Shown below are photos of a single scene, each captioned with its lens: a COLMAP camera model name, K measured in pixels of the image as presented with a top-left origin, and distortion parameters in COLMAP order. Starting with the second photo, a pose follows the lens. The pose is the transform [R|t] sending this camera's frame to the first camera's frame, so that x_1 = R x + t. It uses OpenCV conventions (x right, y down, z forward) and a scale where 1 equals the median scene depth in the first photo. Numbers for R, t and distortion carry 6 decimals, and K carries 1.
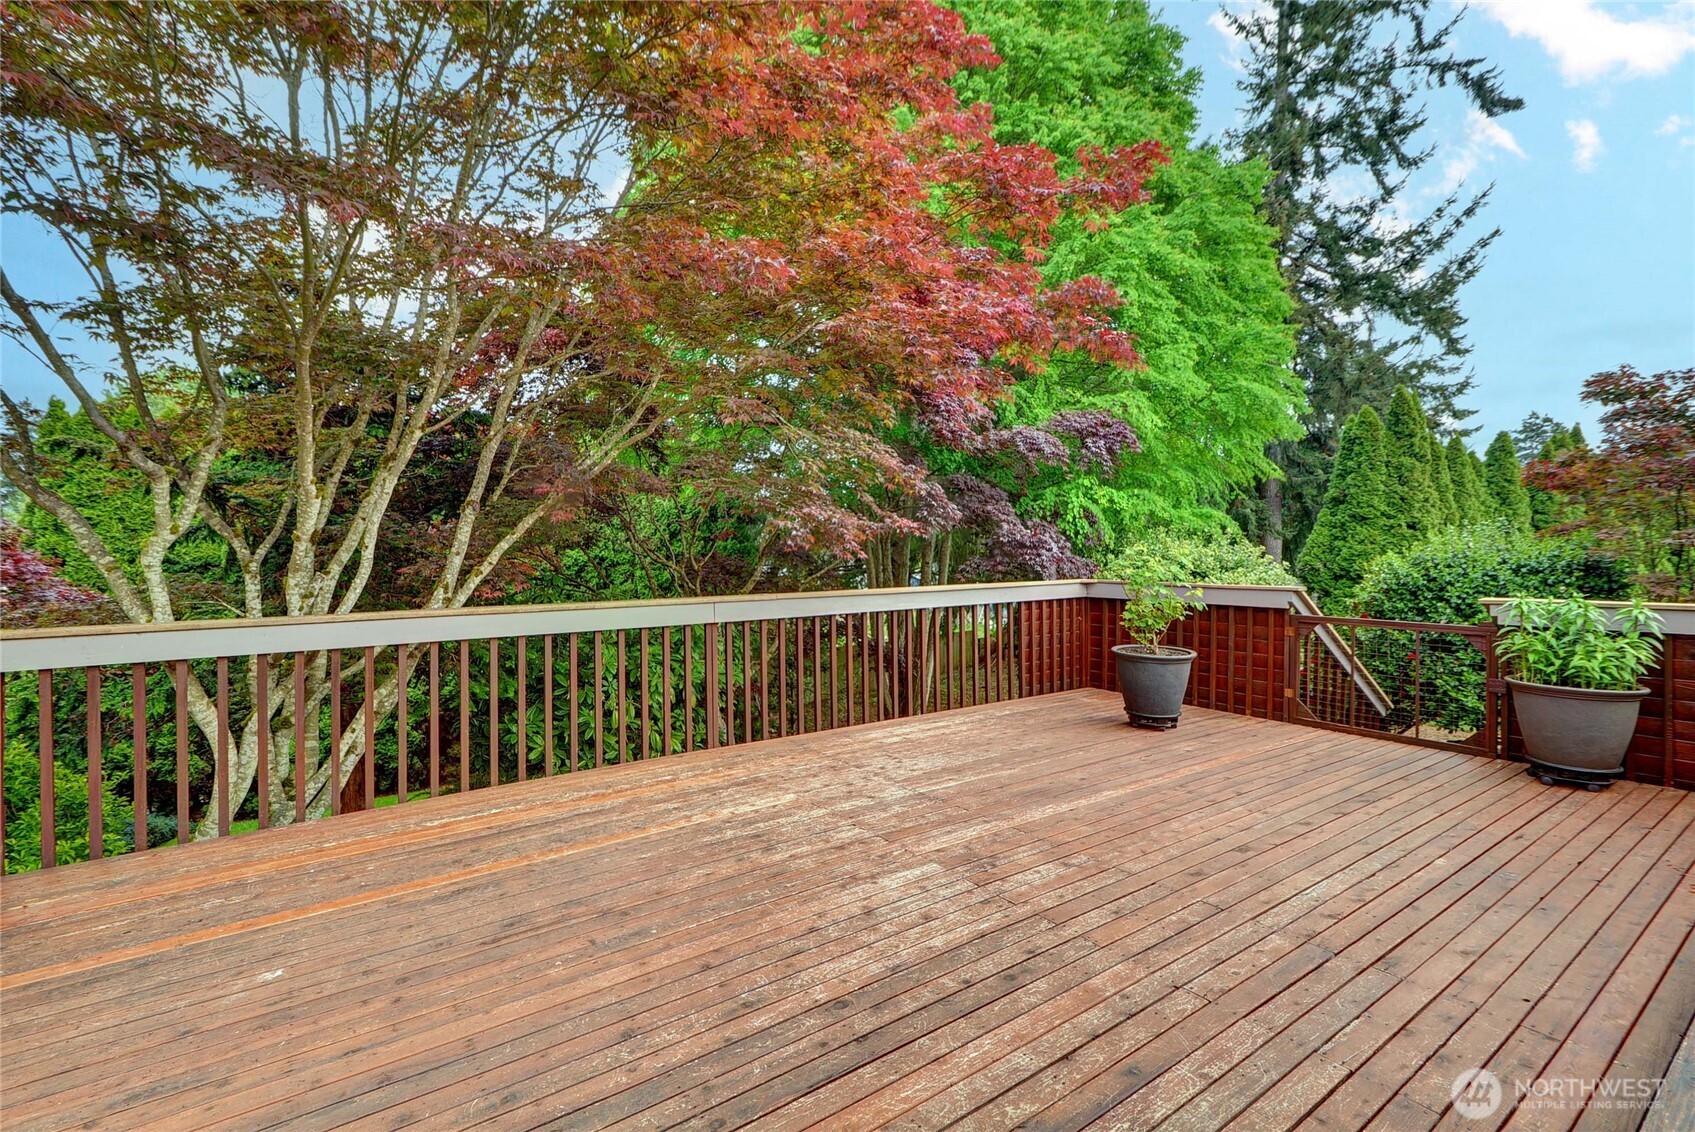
lens RADIAL K [[794.7, 0, 847.5], [0, 794.7, 566.0], [0, 0, 1]] dist [-0.001624, -0.000502]
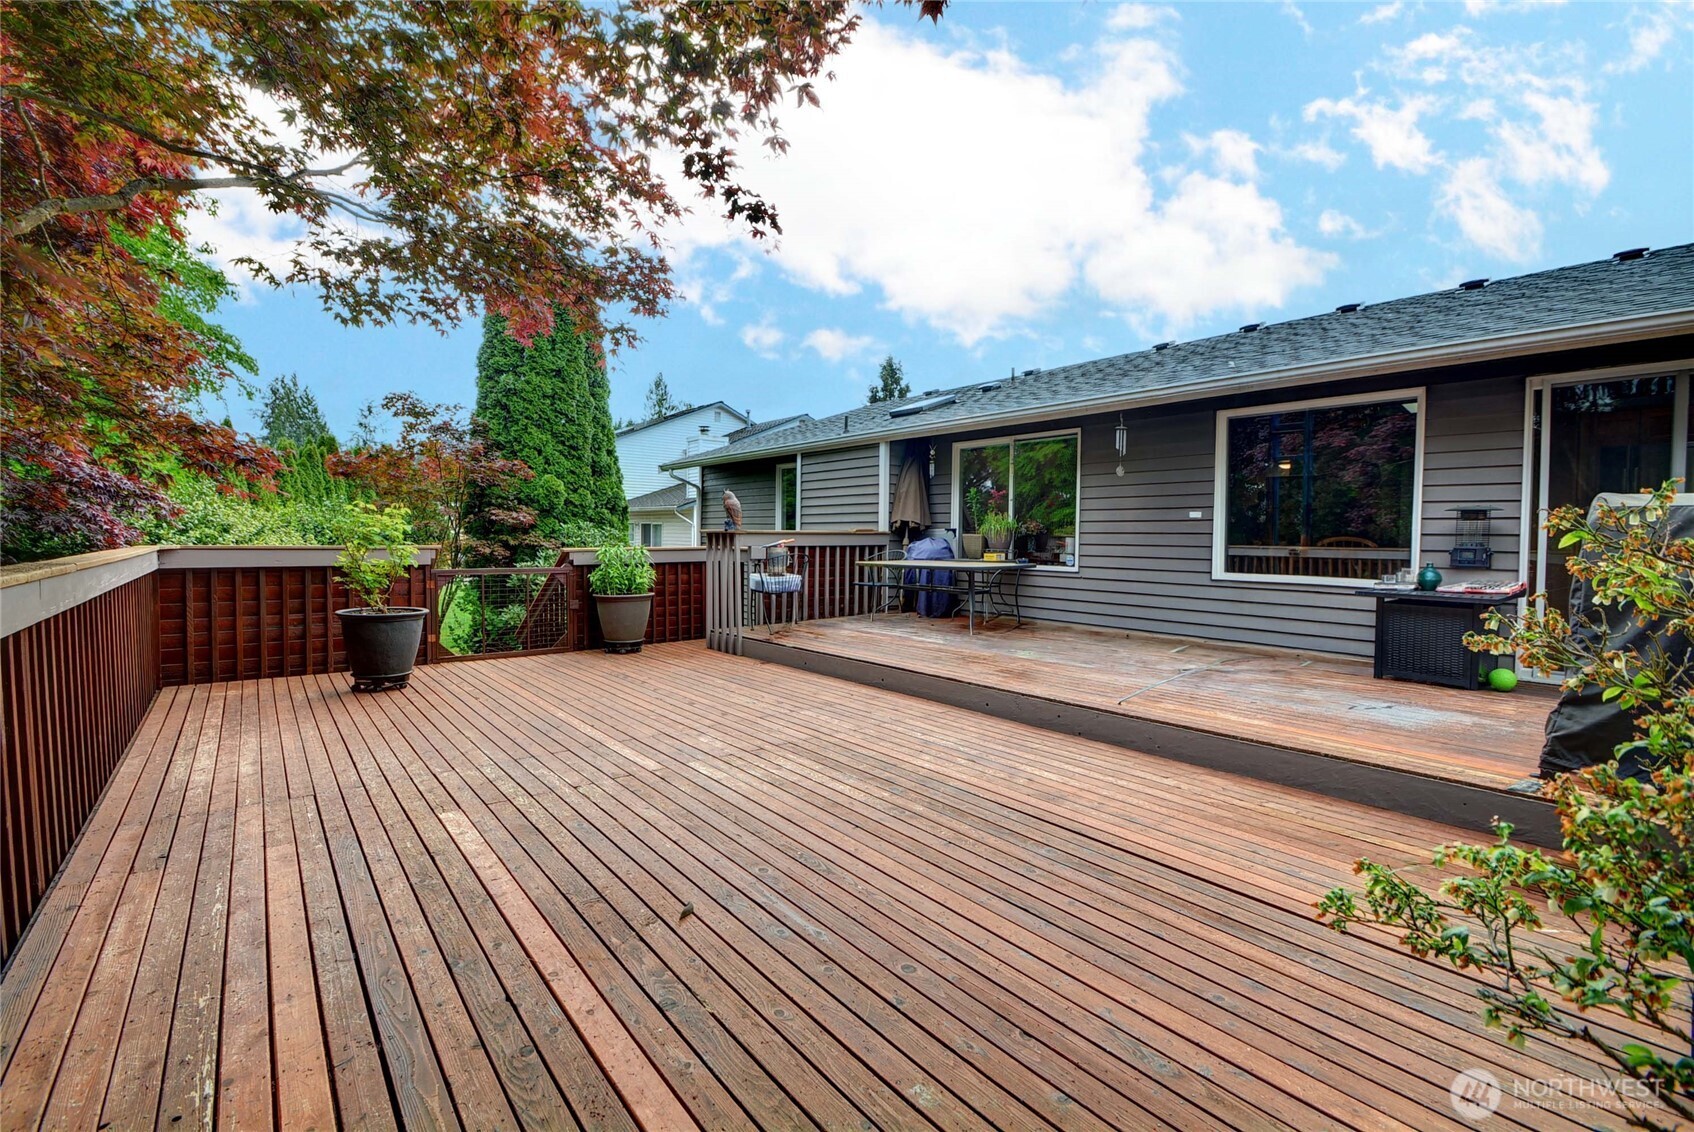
lens RADIAL K [[749.3, 0, 832.5], [0, 749.3, 561.3], [0, 0, 1]] dist [0.011221, -0.004895]
pose [[-0.027657, -0.033882, 0.999043, -0.387165], [0.016378, 0.999276, 0.034343, 0.012456], [-0.999483, 0.017312, -0.027082, 0.297953]]
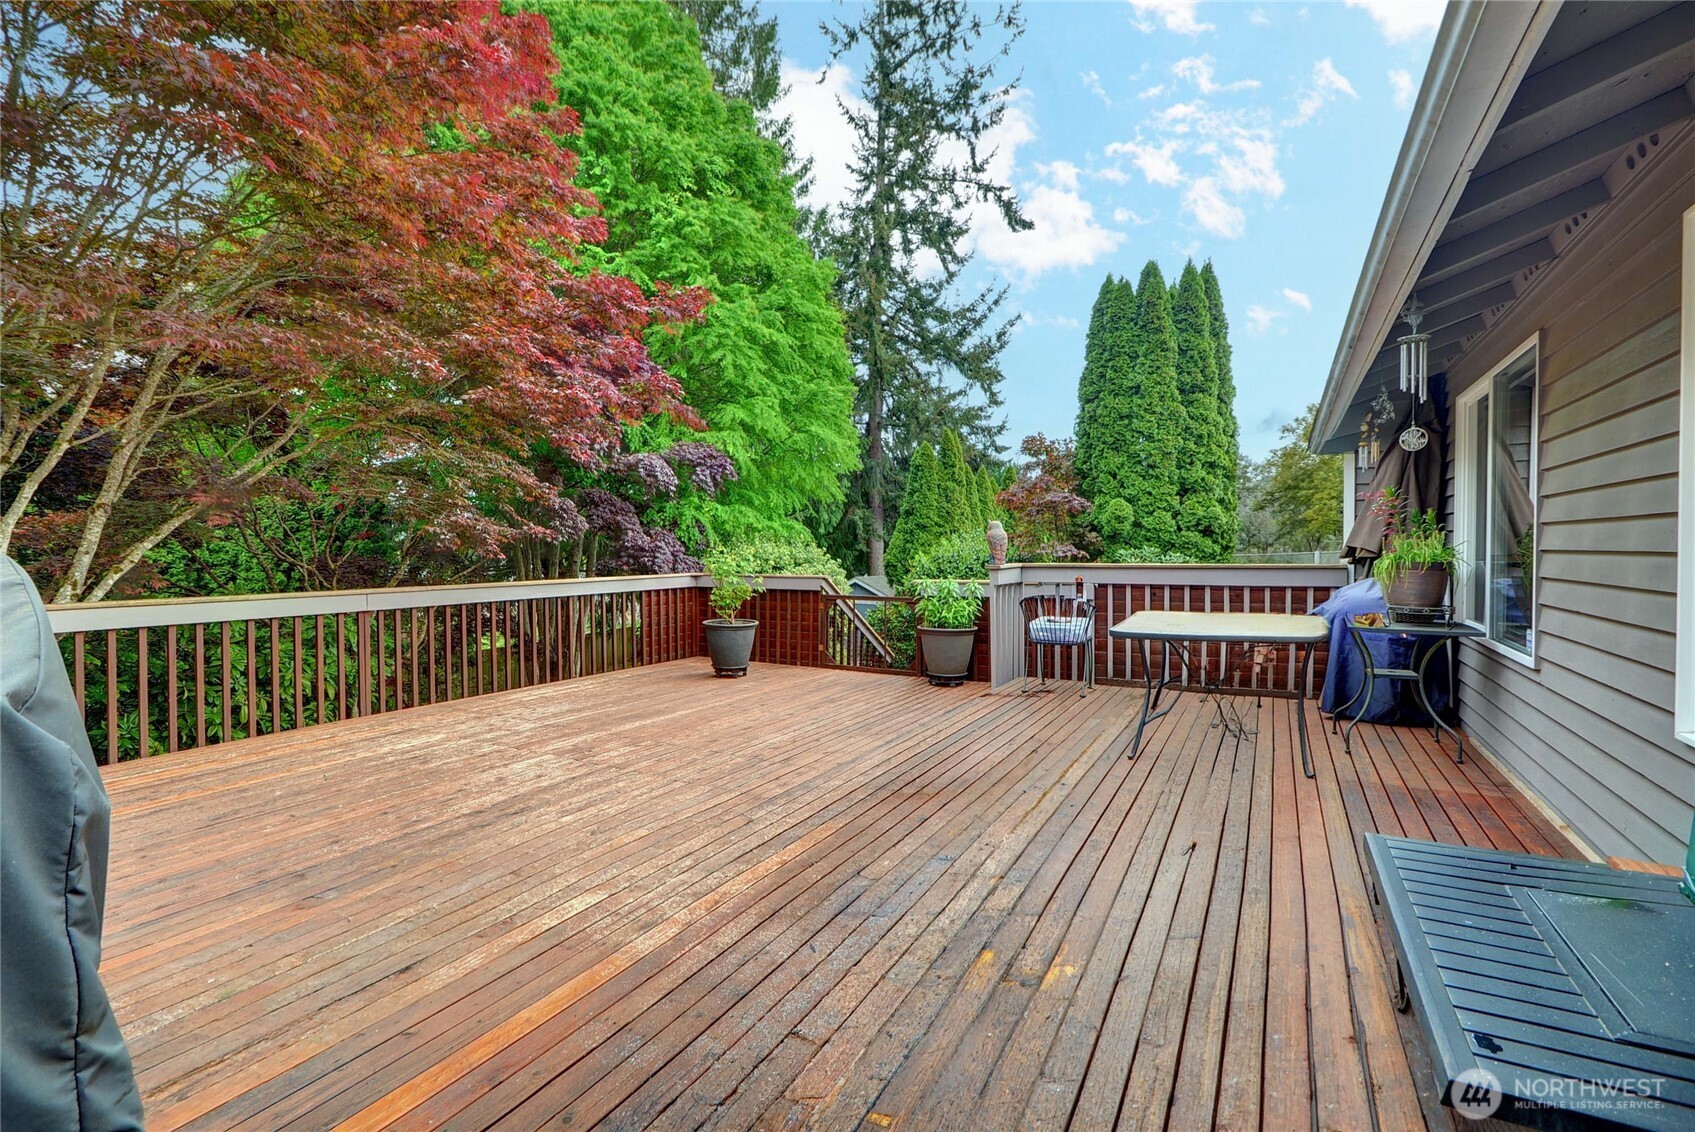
lens RADIAL K [[758.7, 0, 840.3], [0, 758.7, 562.3], [0, 0, 1]] dist [0.016215, -0.005235]
pose [[0.912560, -0.005105, 0.408911, 0.008843], [0.006812, 0.999973, -0.002719, 0.004067], [-0.408887, 0.005267, 0.912570, -0.224276]]
